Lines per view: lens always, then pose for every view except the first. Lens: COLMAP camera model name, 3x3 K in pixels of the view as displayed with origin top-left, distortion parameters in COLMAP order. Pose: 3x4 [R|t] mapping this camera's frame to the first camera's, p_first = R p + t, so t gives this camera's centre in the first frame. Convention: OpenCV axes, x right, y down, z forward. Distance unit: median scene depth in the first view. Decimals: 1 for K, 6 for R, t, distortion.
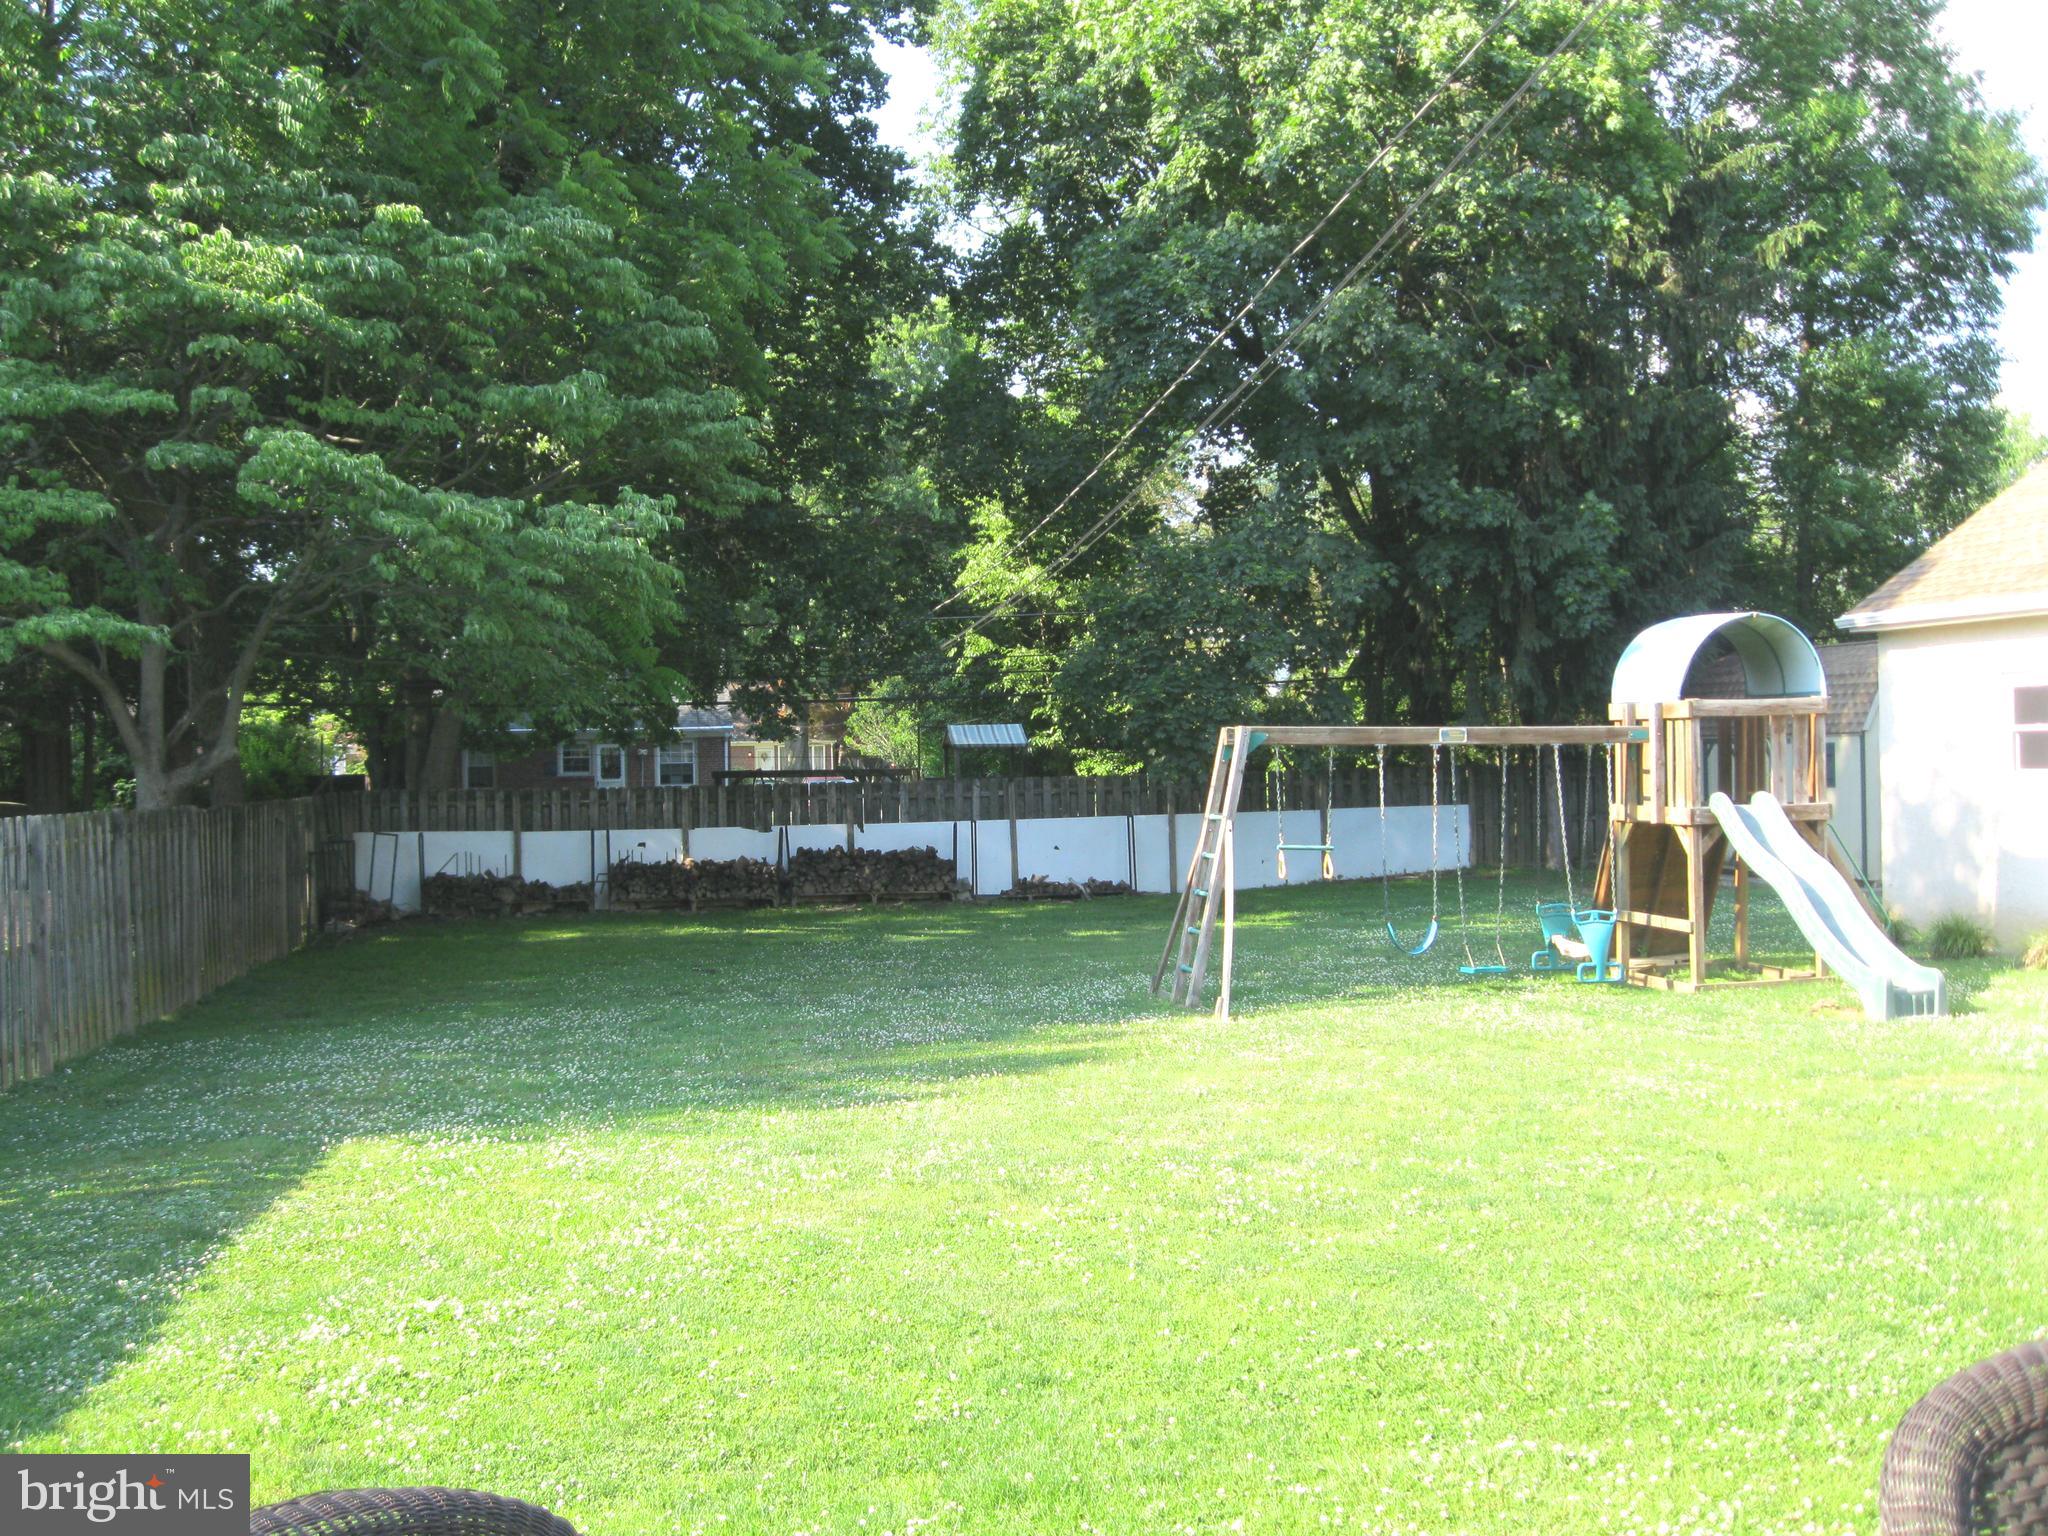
lens RADIAL K [[2090.7, 0, 1026.4], [0, 2090.7, 751.4], [0, 0, 1]] dist [-0.088070, 0.000000]
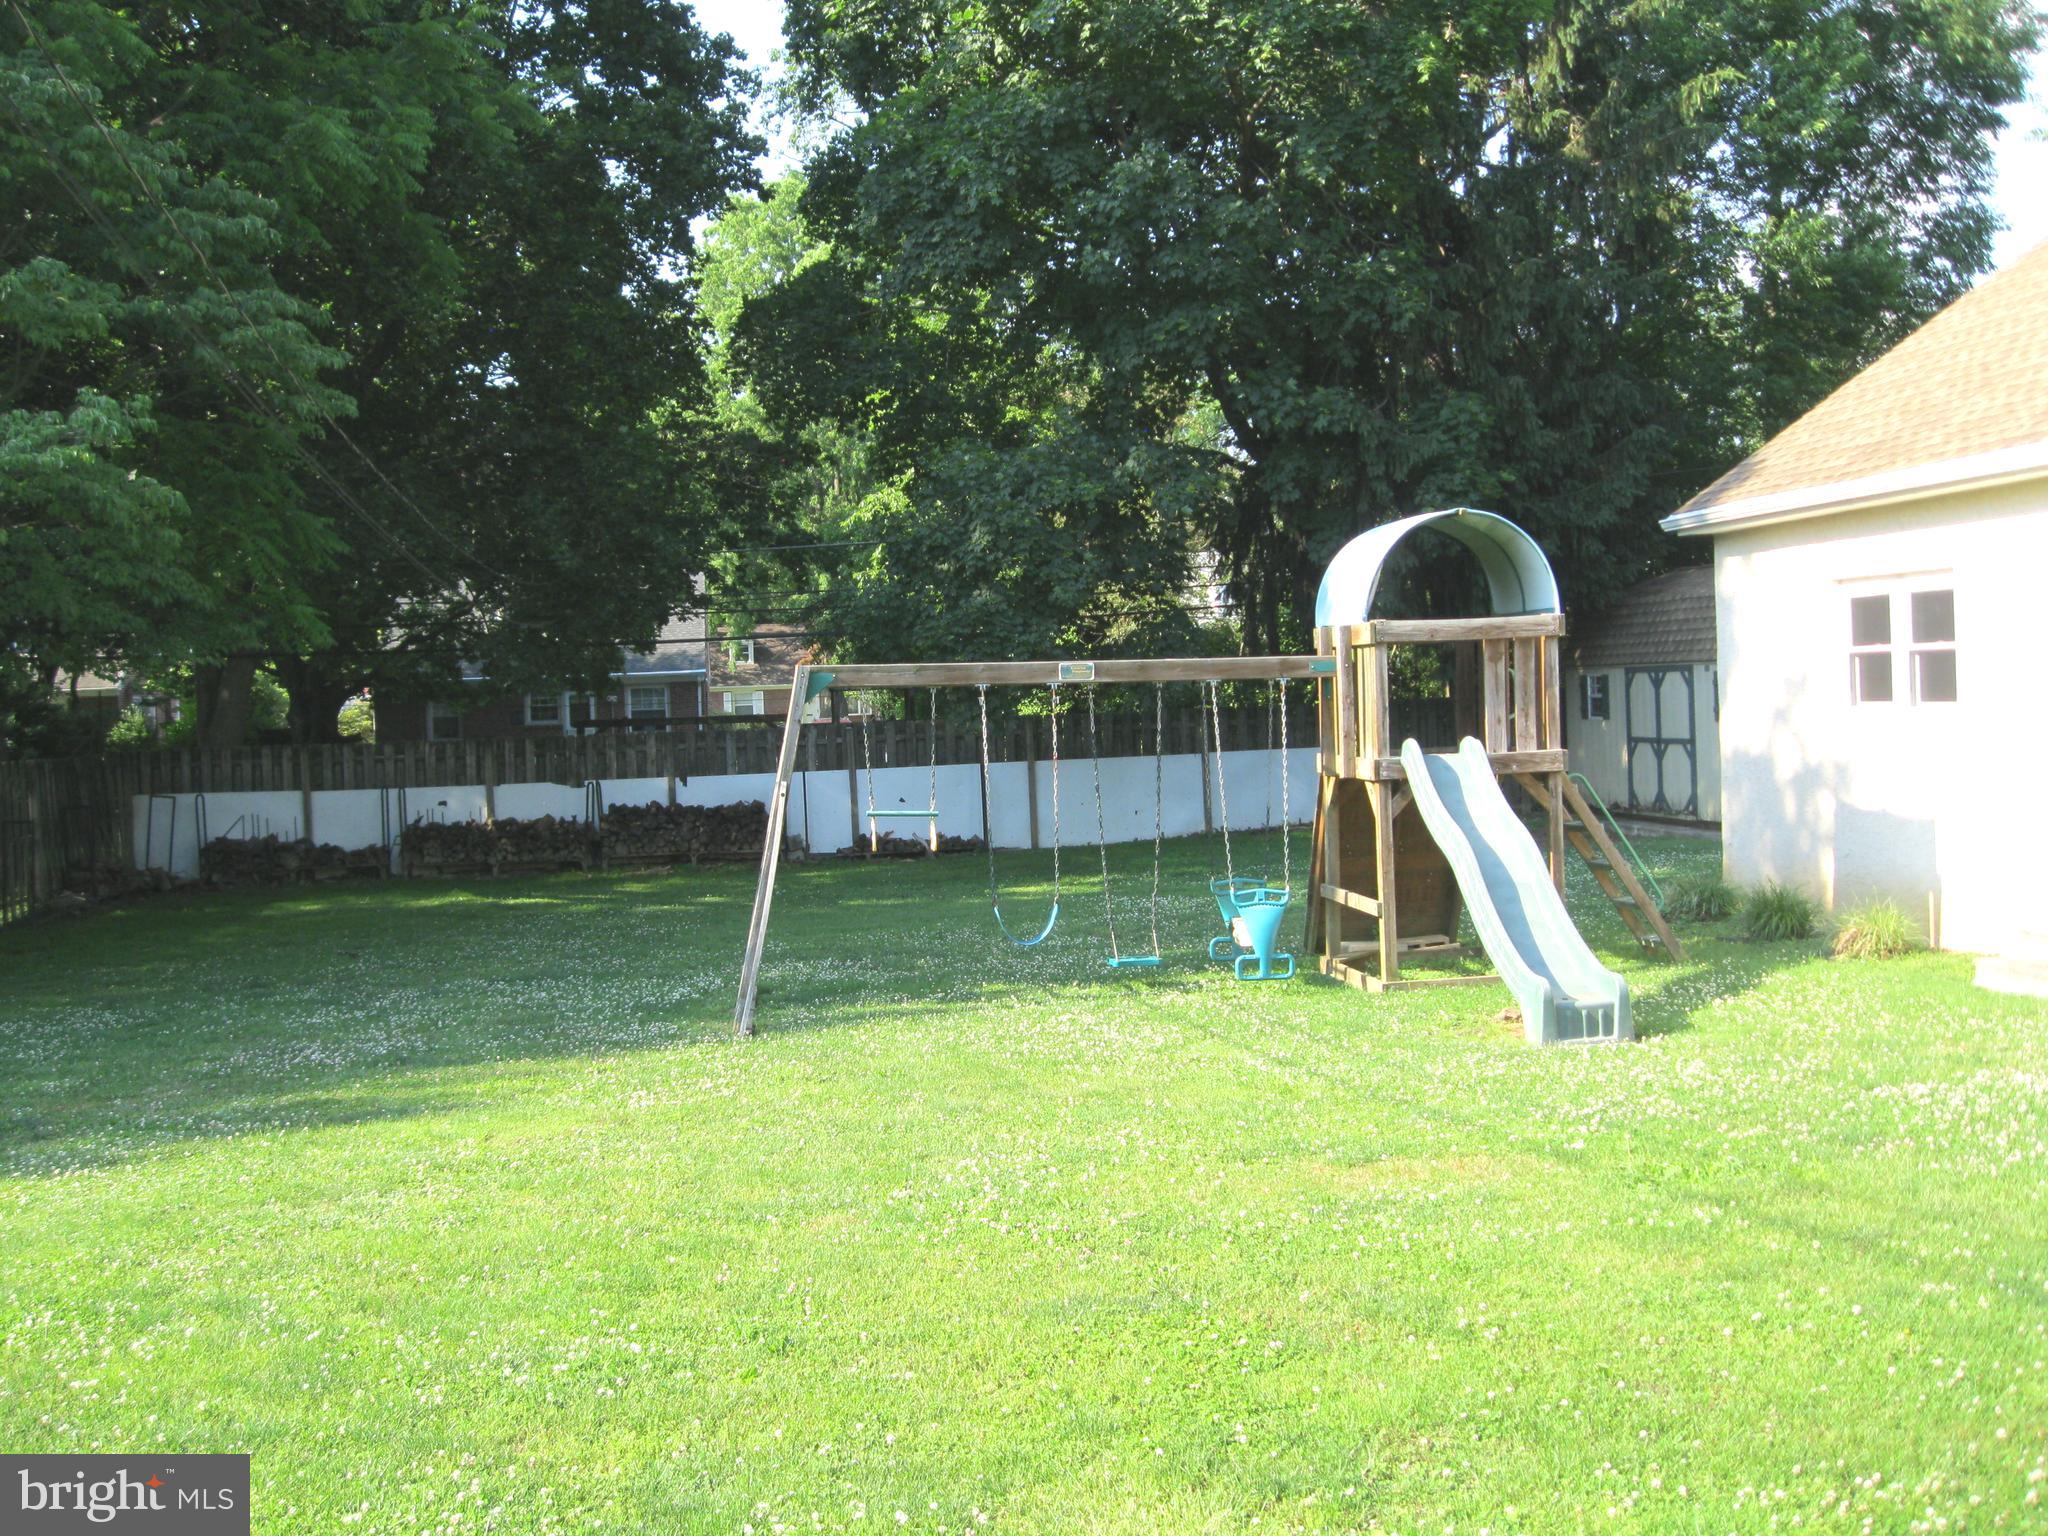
lens RADIAL K [[2090.7, 0, 1020.8], [0, 2090.7, 772.0], [0, 0, 1]] dist [-0.088070, 0.000000]
pose [[0.998001, -0.013791, -0.061677, 0.127009], [0.016219, 0.999106, 0.039041, -0.000438], [0.061084, -0.039964, 0.997332, 0.109139]]
